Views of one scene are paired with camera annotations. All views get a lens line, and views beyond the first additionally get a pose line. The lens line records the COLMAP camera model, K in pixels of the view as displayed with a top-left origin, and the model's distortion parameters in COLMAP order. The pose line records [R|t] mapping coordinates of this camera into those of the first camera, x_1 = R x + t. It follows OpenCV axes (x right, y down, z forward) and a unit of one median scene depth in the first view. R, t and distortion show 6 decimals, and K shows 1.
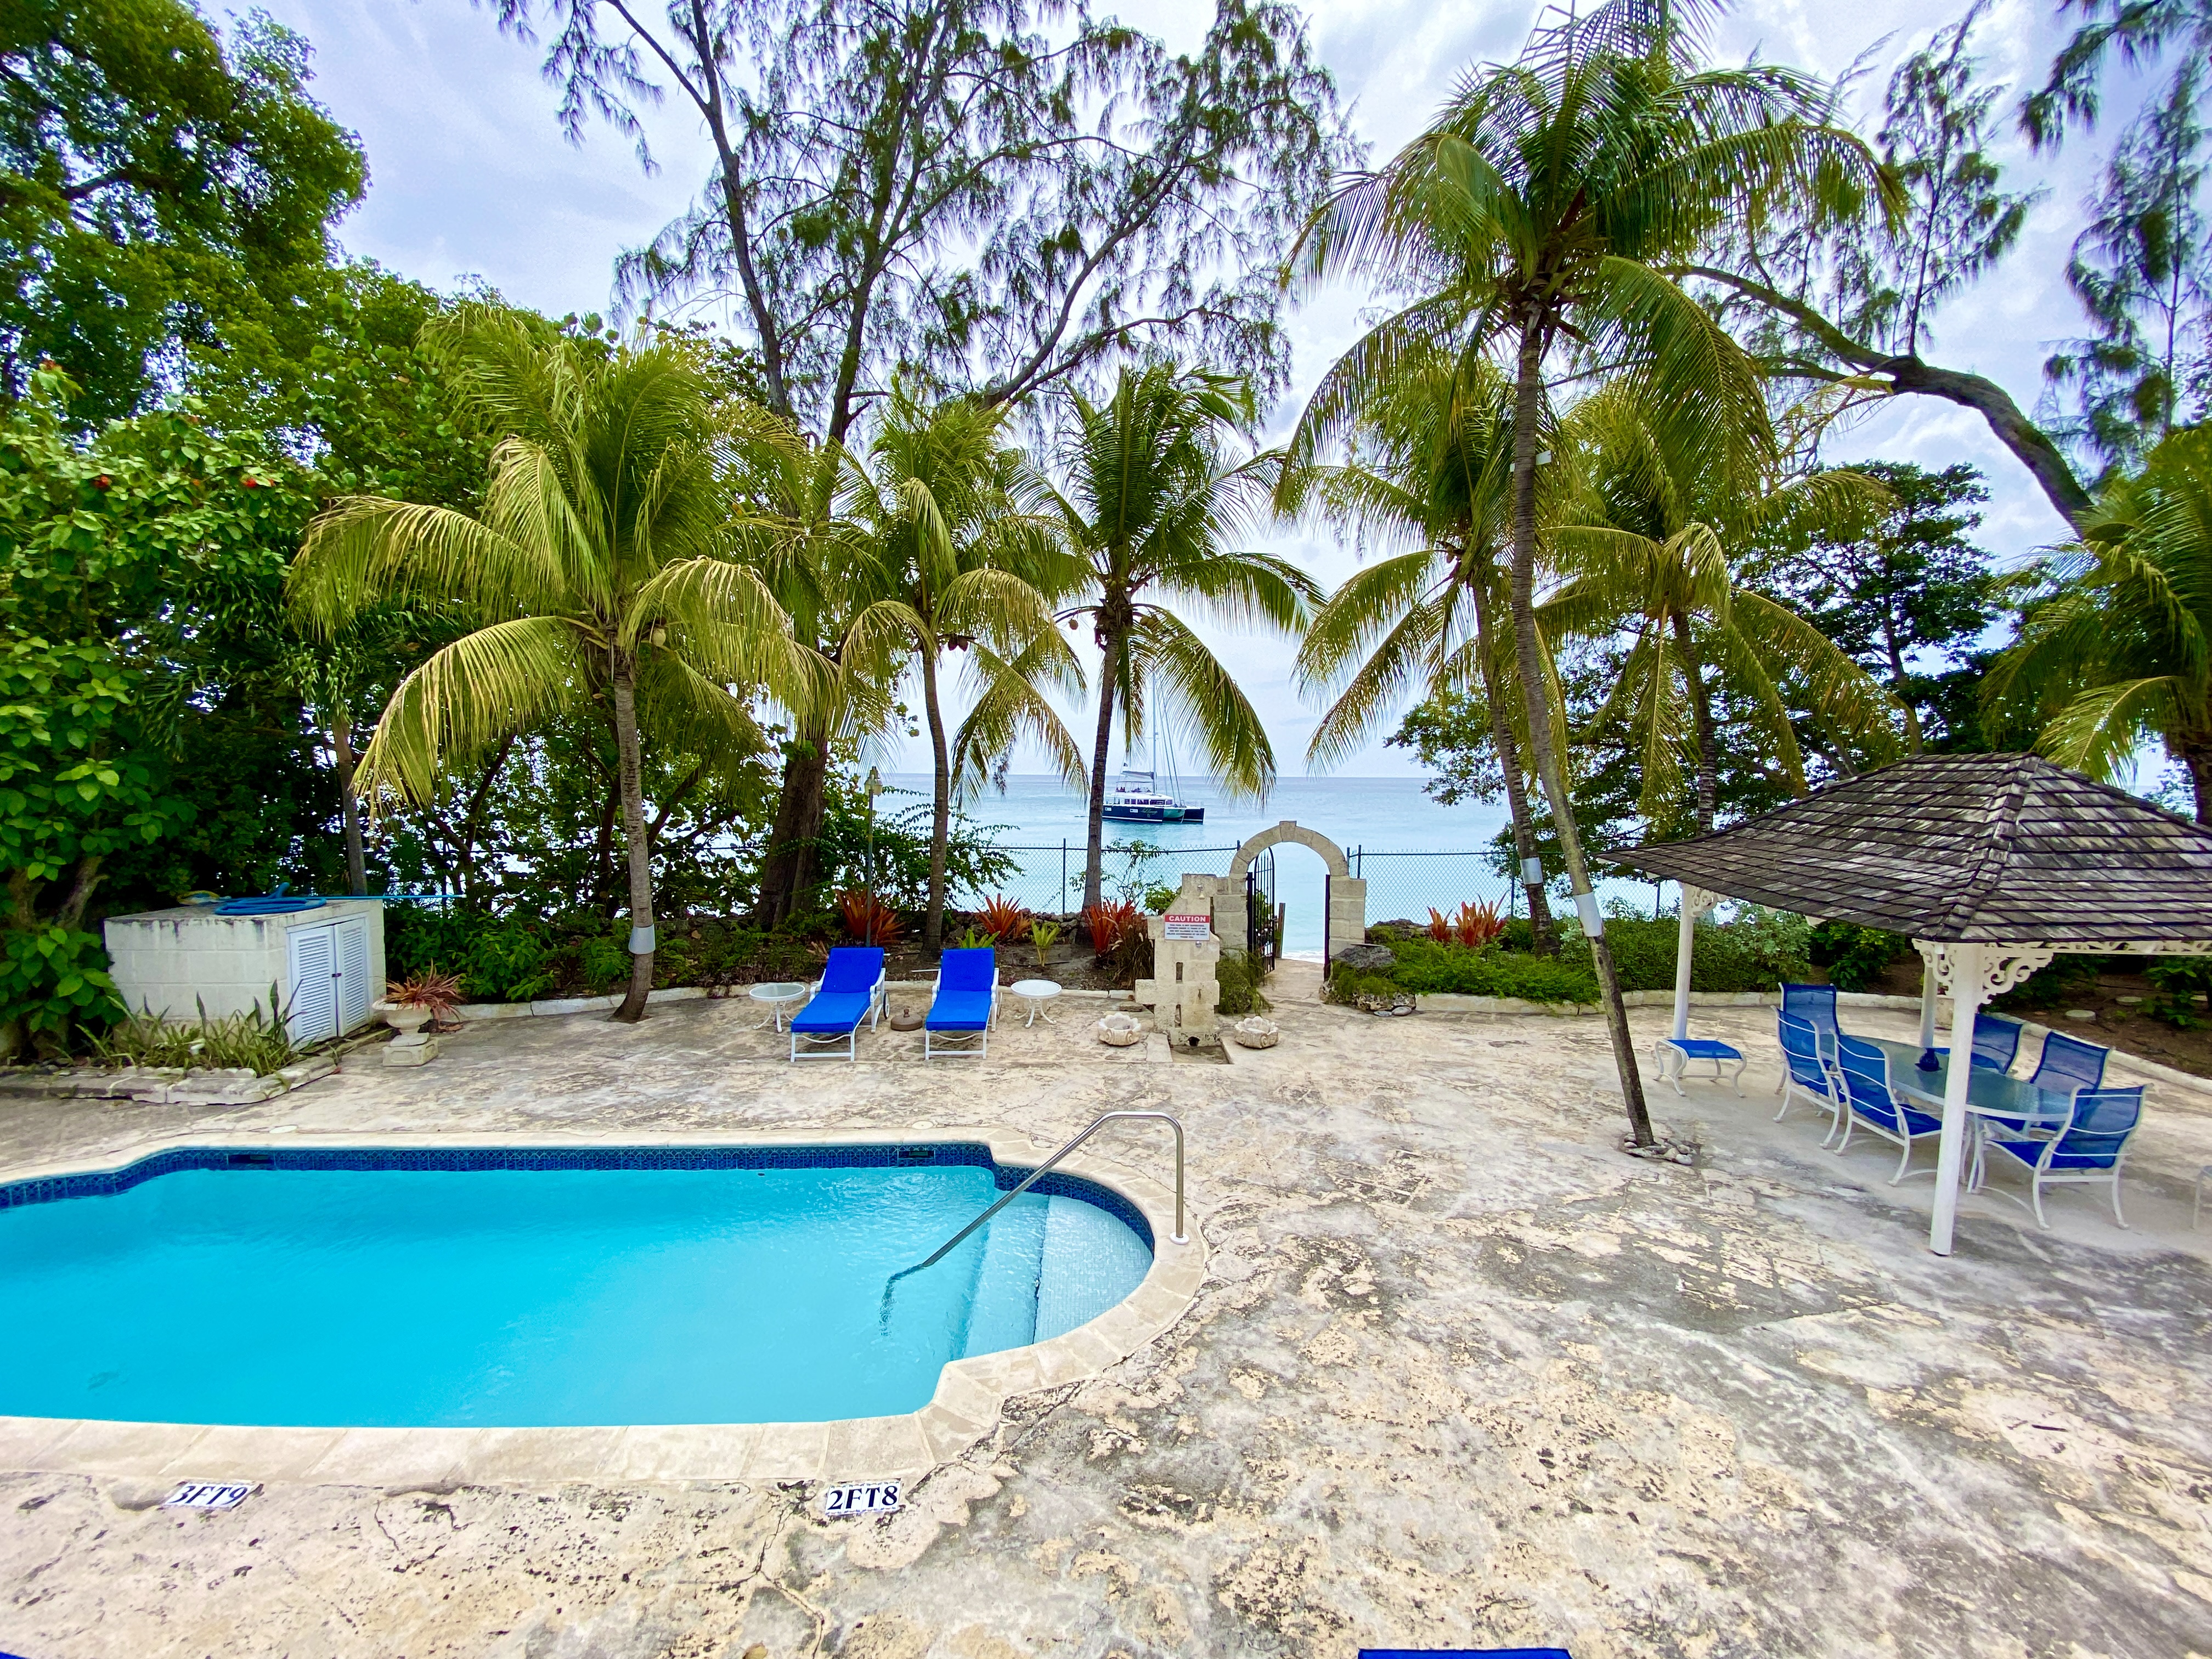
lens RADIAL K [[906.9, 0, 1111.5], [0, 906.9, 834.8], [0, 0, 1]] dist [0.007092, -0.013676]
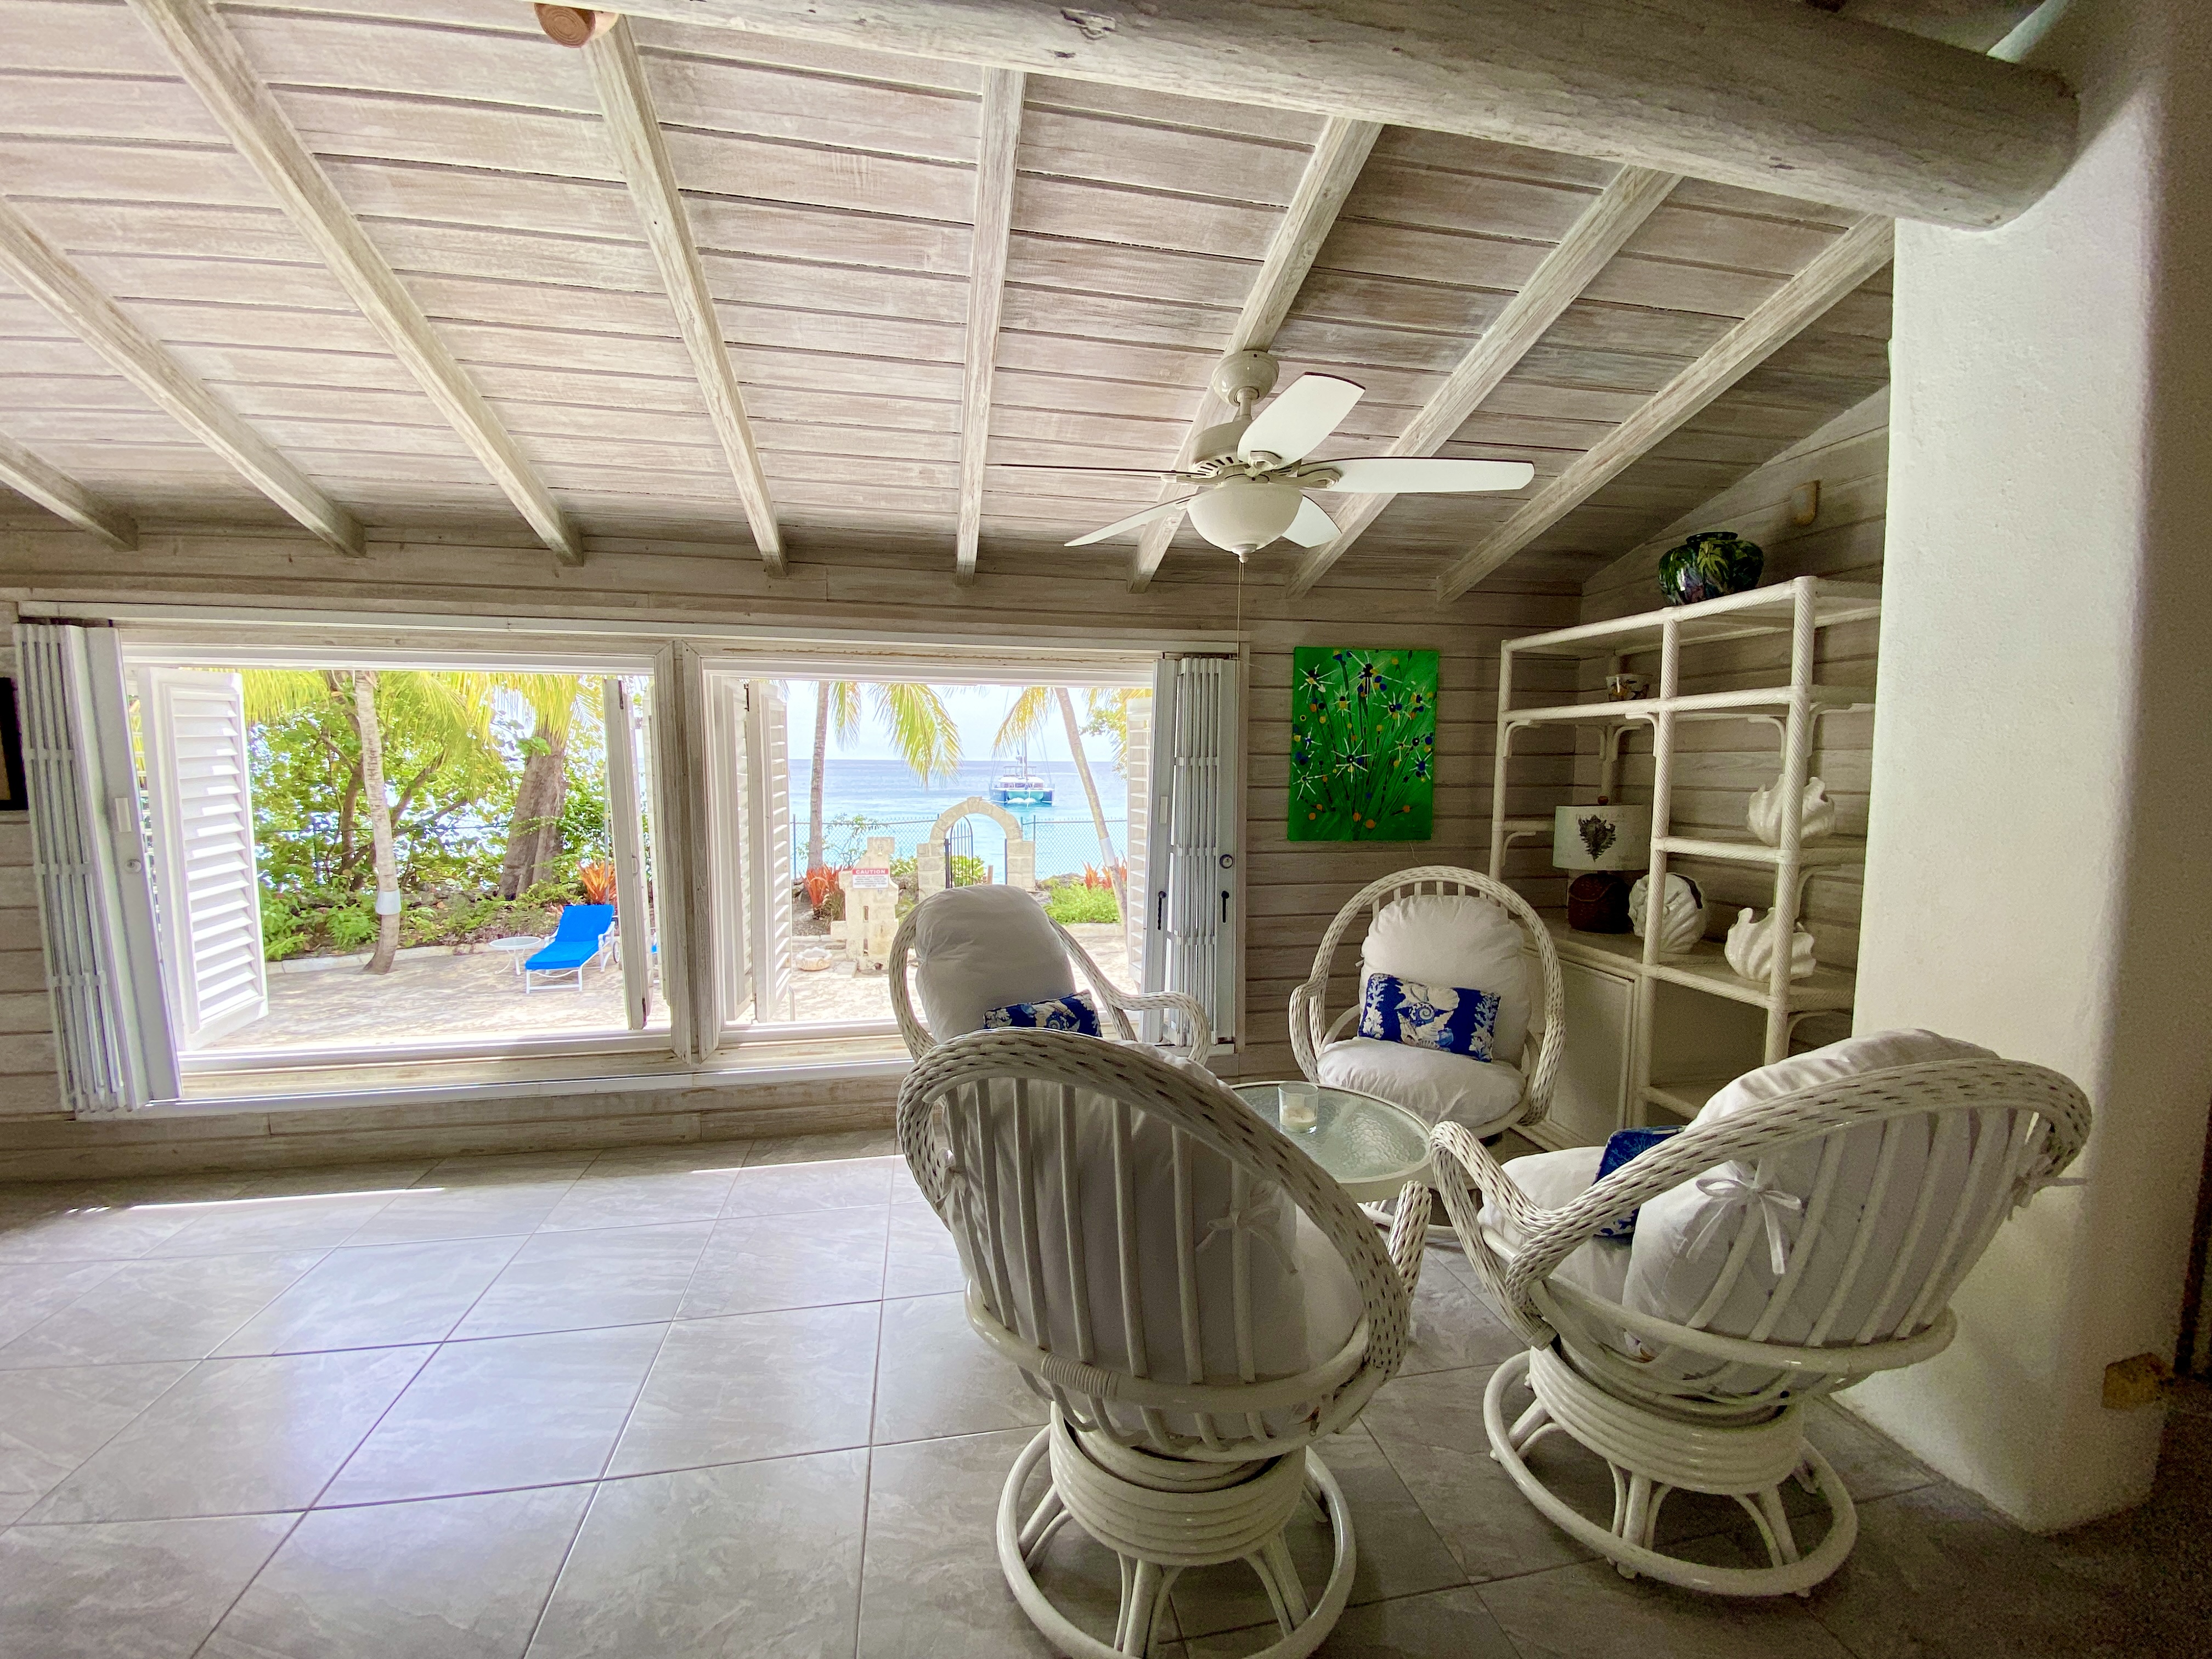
lens RADIAL K [[906.9, 0, 1100.4], [0, 906.9, 843.3], [0, 0, 1]] dist [0.007092, -0.013676]
pose [[0.981231, -0.022709, 0.191495, 0.174568], [0.018059, 0.999499, 0.025992, 0.028188], [-0.191989, -0.022046, 0.981149, -0.345431]]
